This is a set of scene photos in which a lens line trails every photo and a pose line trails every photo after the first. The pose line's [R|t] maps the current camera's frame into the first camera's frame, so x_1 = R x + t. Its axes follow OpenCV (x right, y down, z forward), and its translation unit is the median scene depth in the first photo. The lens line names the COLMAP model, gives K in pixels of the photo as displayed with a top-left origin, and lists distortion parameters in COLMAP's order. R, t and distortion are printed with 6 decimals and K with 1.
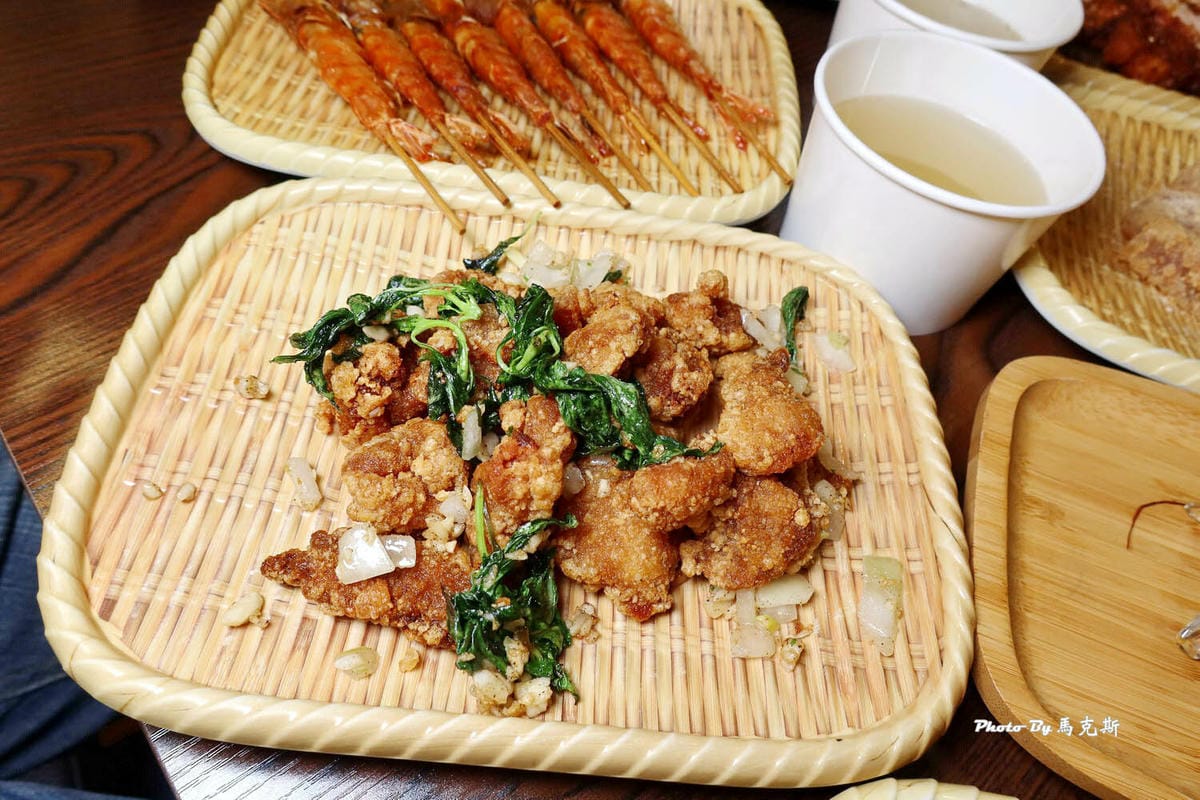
lens RADIAL K [[807.1, 0, 601.7], [0, 807.1, 407.0], [0, 0, 1]] dist [-0.021286, -0.000478]
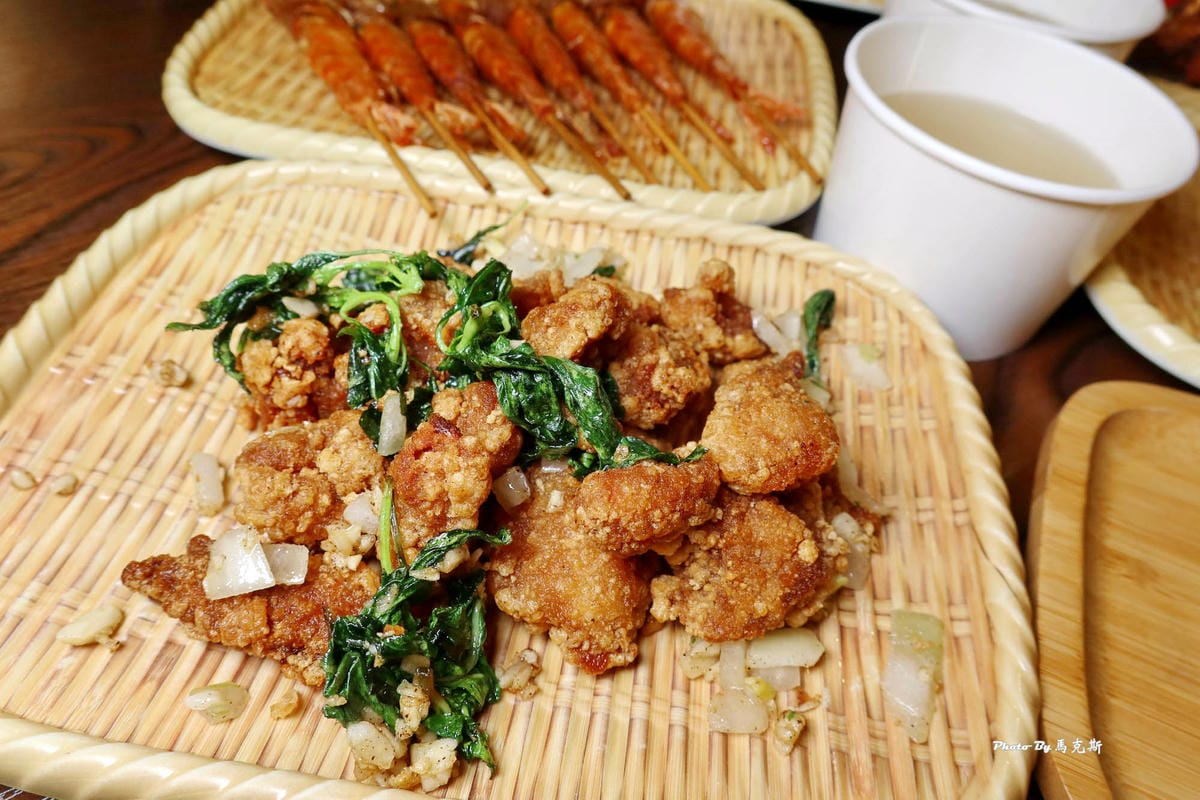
lens RADIAL K [[807.1, 0, 597.5], [0, 807.1, 406.9], [0, 0, 1]] dist [-0.021286, -0.000478]
pose [[0.996319, 0.036051, -0.077771, 0.098091], [-0.043082, 0.994946, -0.090704, 0.074972], [0.074107, 0.093721, 0.992837, 0.195732]]
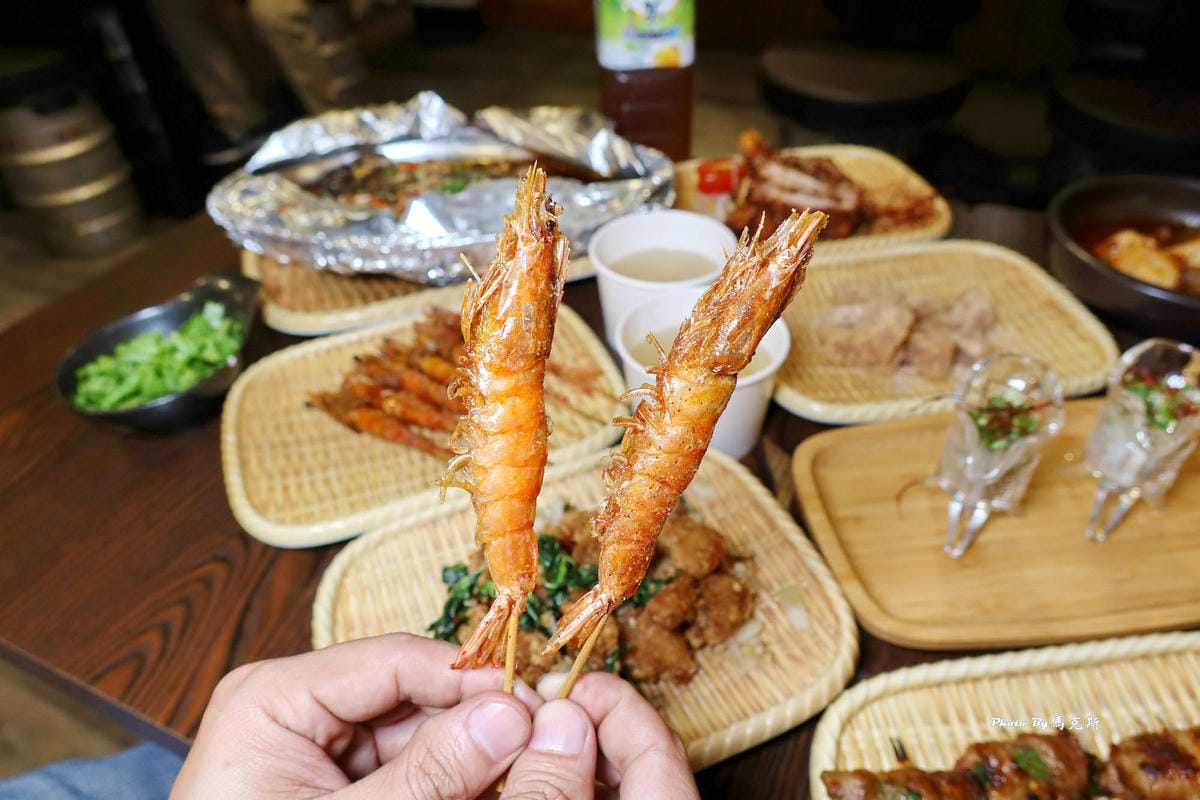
lens RADIAL K [[807.1, 0, 602.5], [0, 807.1, 395.7], [0, 0, 1]] dist [-0.021286, -0.000478]
pose [[0.885193, -0.407041, 0.225280, -0.237639], [0.448383, 0.875561, -0.179848, -0.043649], [-0.124041, 0.260211, 0.957551, -0.762092]]
